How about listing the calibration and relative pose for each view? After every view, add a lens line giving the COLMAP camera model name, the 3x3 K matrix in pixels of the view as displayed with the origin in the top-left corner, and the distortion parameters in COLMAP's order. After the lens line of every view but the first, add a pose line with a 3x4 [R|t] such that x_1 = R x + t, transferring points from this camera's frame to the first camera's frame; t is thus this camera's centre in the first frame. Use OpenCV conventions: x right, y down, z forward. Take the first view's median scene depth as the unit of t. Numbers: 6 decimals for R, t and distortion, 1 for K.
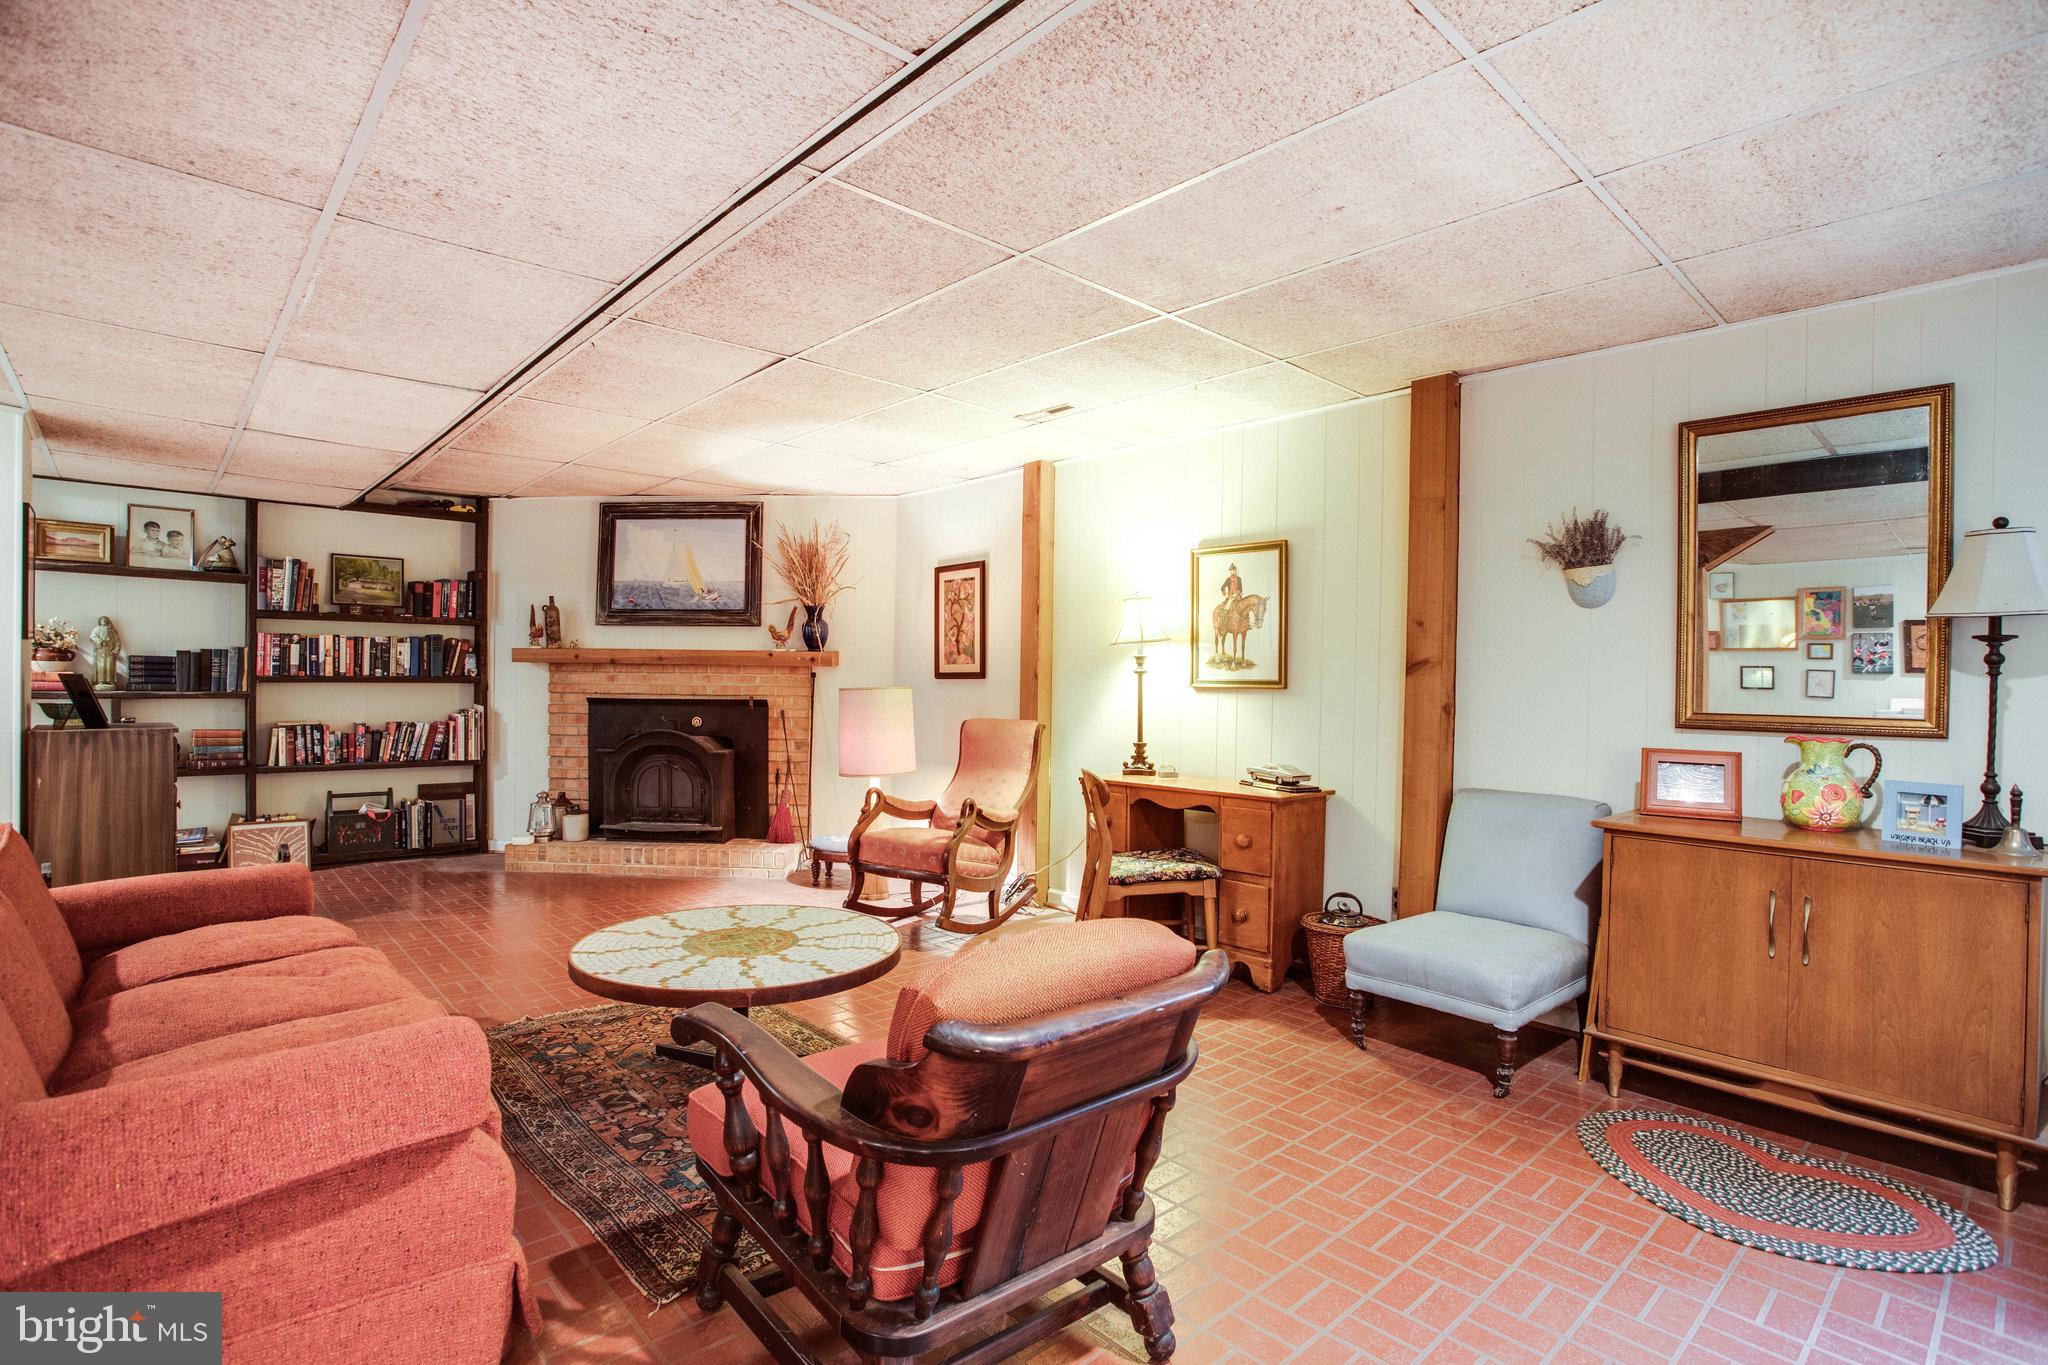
lens RADIAL K [[992.8, 0, 1014.0], [0, 992.8, 695.3], [0, 0, 1]] dist [-0.052310, 0.022755]
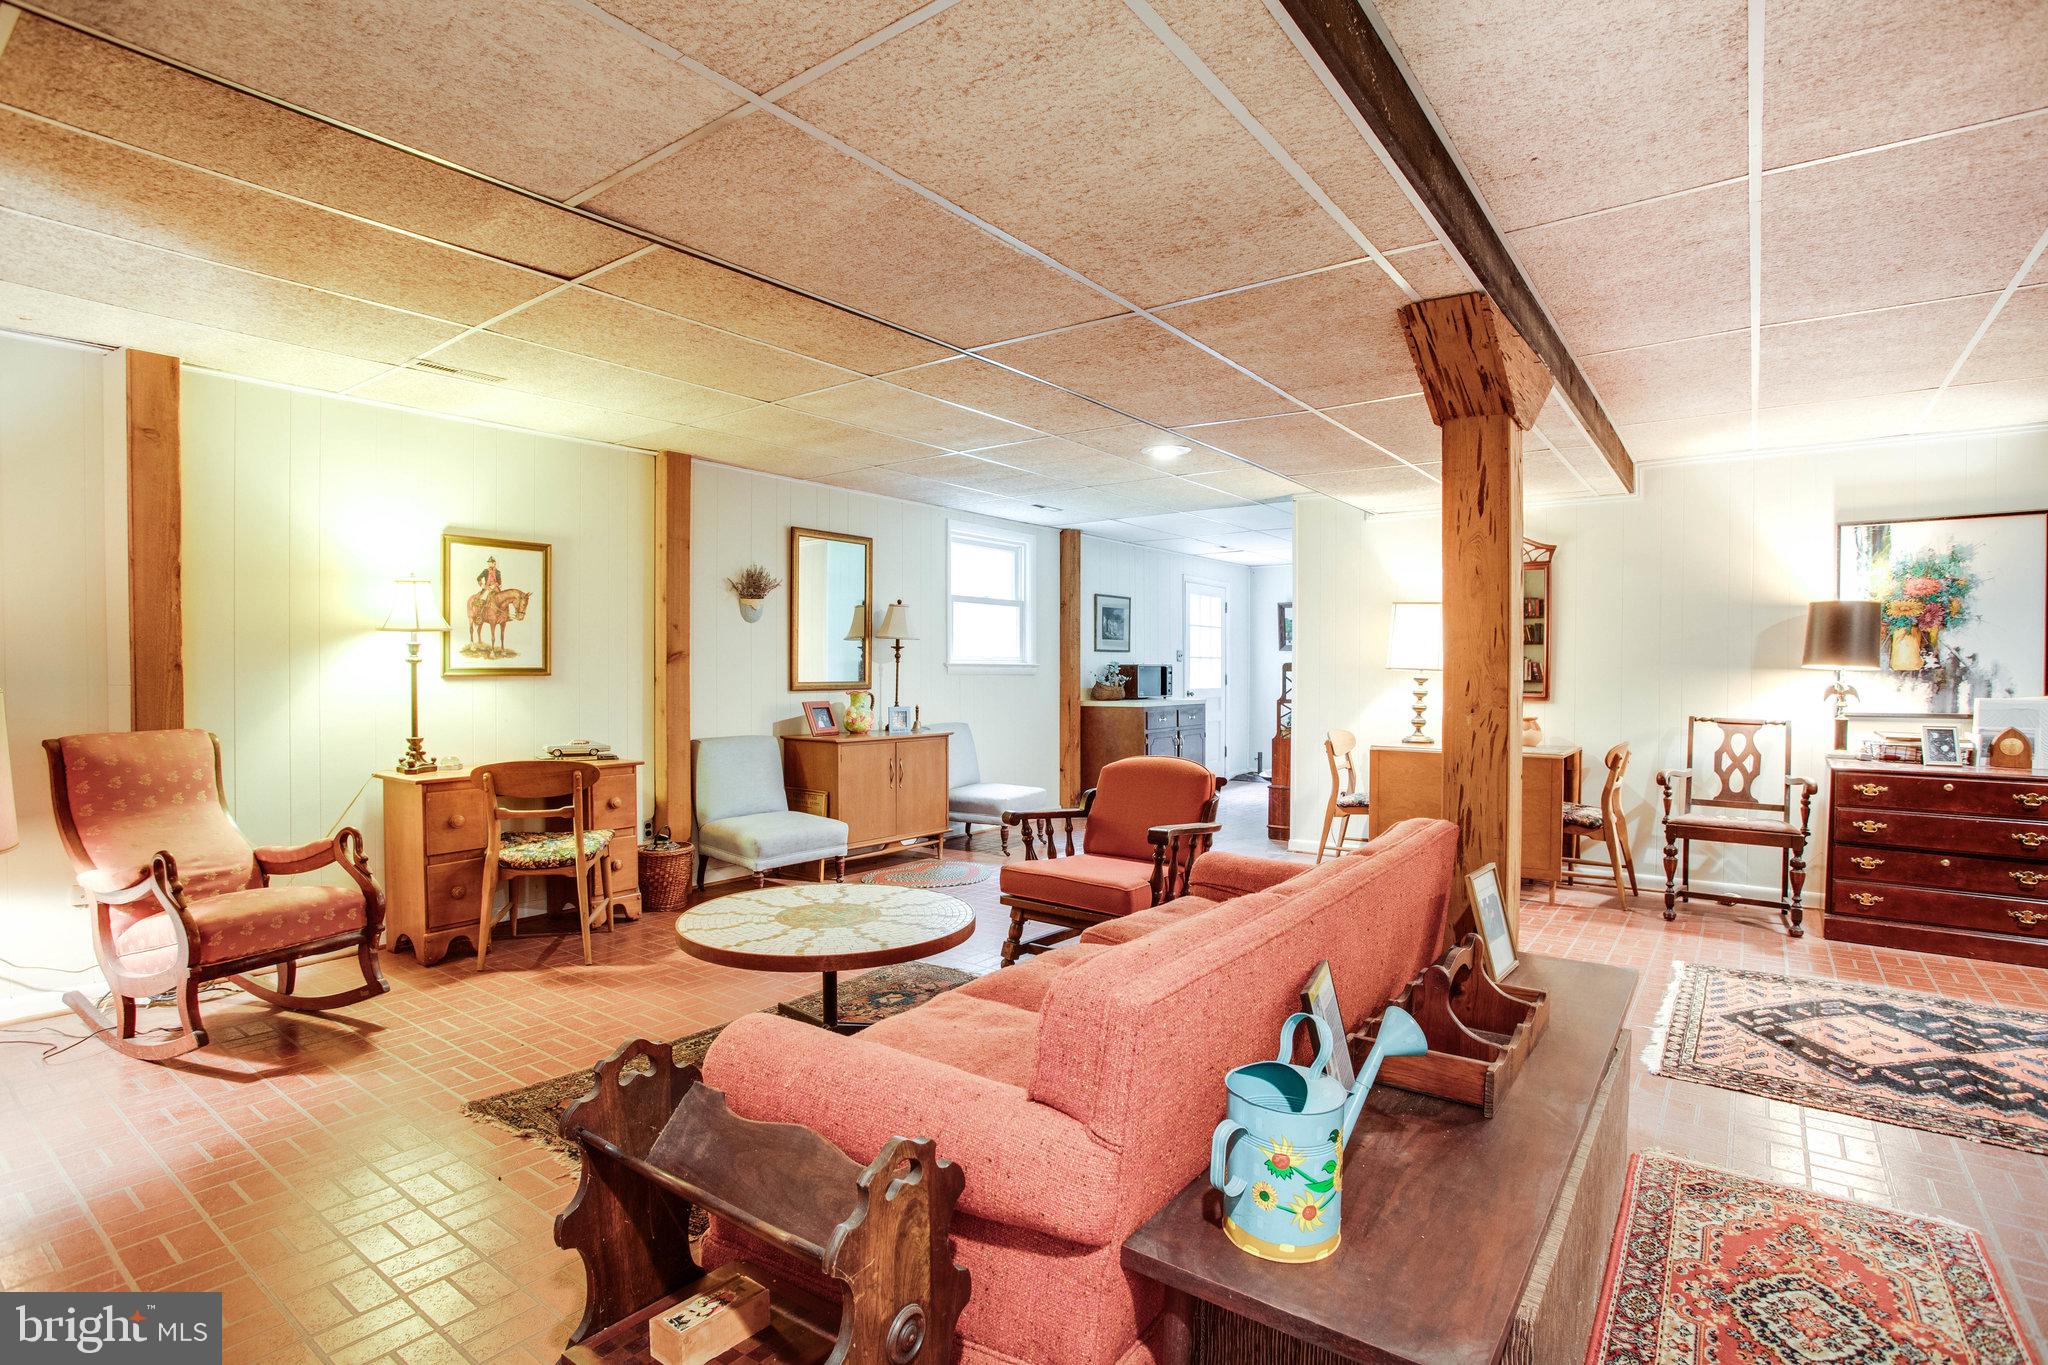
lens RADIAL K [[996.7, 0, 1036.5], [0, 996.7, 686.9], [0, 0, 1]] dist [-0.067362, 0.026318]
pose [[-0.191043, -0.032289, 0.981051, -0.706816], [0.013411, 0.999280, 0.035501, -0.019392], [-0.981490, 0.019940, -0.190472, 0.499113]]
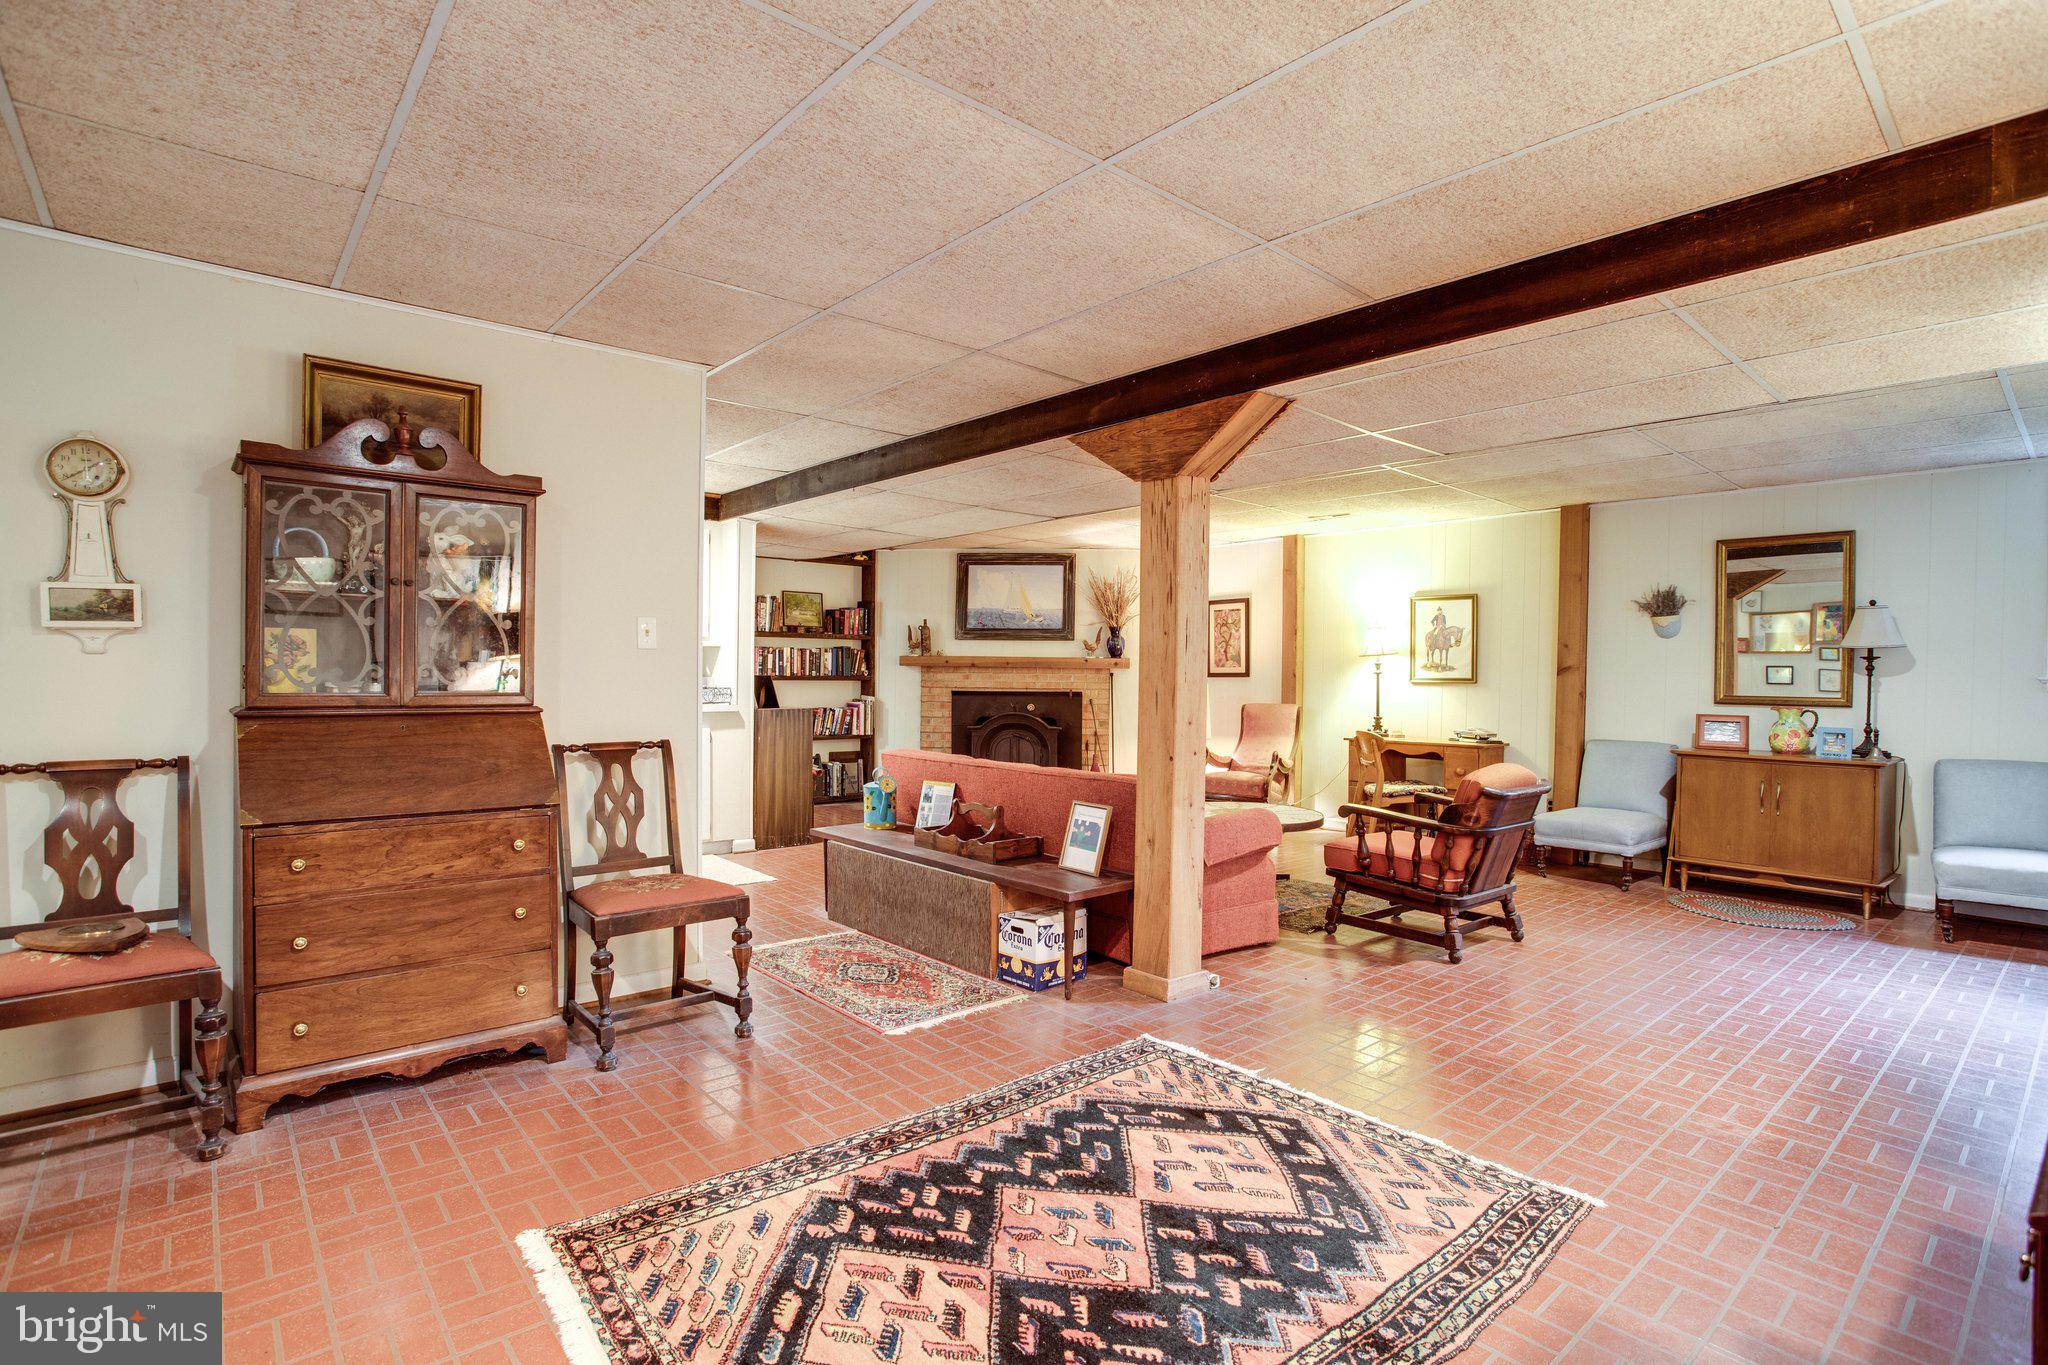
lens RADIAL K [[983.3, 0, 1041.7], [0, 983.3, 697.7], [0, 0, 1]] dist [-0.044234, 0.025760]
pose [[0.999974, -0.000954, -0.007120, -0.331771], [0.000992, 0.999985, 0.005380, 0.005916], [0.007115, -0.005387, 0.999960, -0.481209]]
